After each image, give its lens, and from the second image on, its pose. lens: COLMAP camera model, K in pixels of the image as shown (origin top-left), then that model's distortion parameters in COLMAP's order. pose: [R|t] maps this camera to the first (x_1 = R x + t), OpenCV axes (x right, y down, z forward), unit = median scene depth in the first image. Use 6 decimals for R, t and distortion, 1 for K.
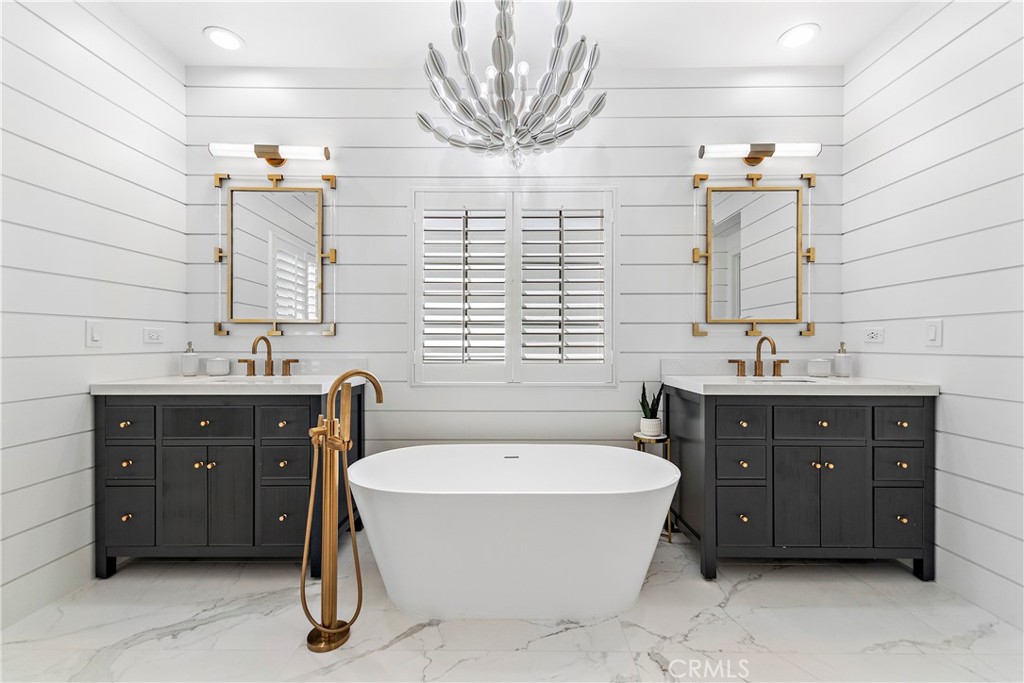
lens RADIAL K [[422.7, 0, 512.7], [0, 422.7, 342.6], [0, 0, 1]] dist [0.014049, -0.000334]
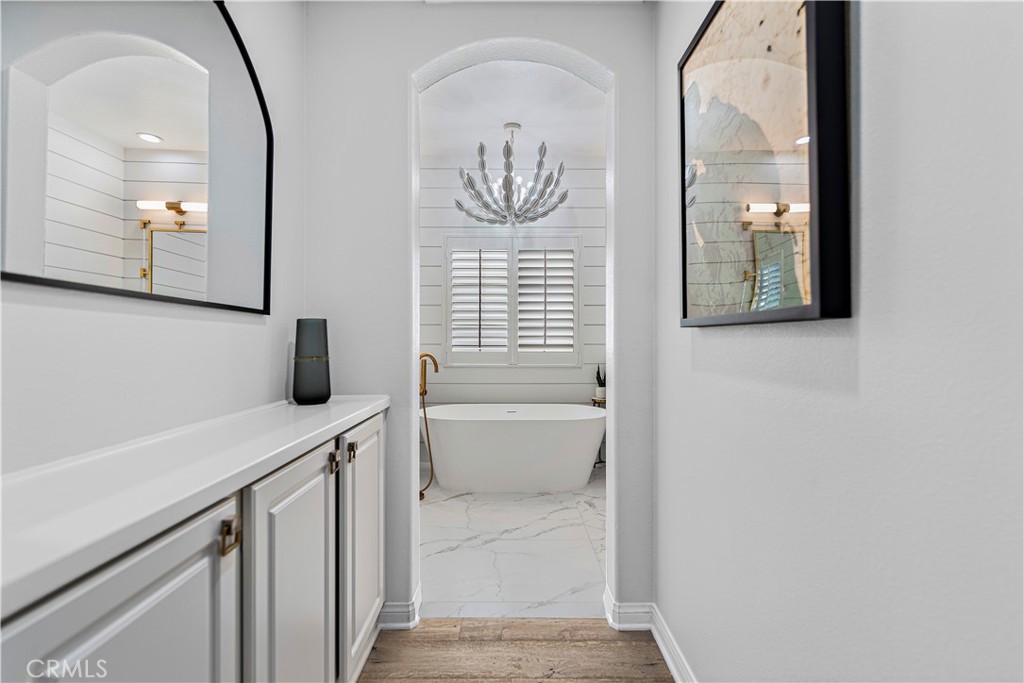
lens RADIAL K [[485.7, 0, 513.0], [0, 485.7, 339.4], [0, 0, 1]] dist [-0.000905, 0.000104]
pose [[0.999974, -0.000323, 0.007141, -0.013631], [0.000307, 0.999997, 0.002270, 0.000856], [-0.007142, -0.002268, 0.999972, -0.966535]]
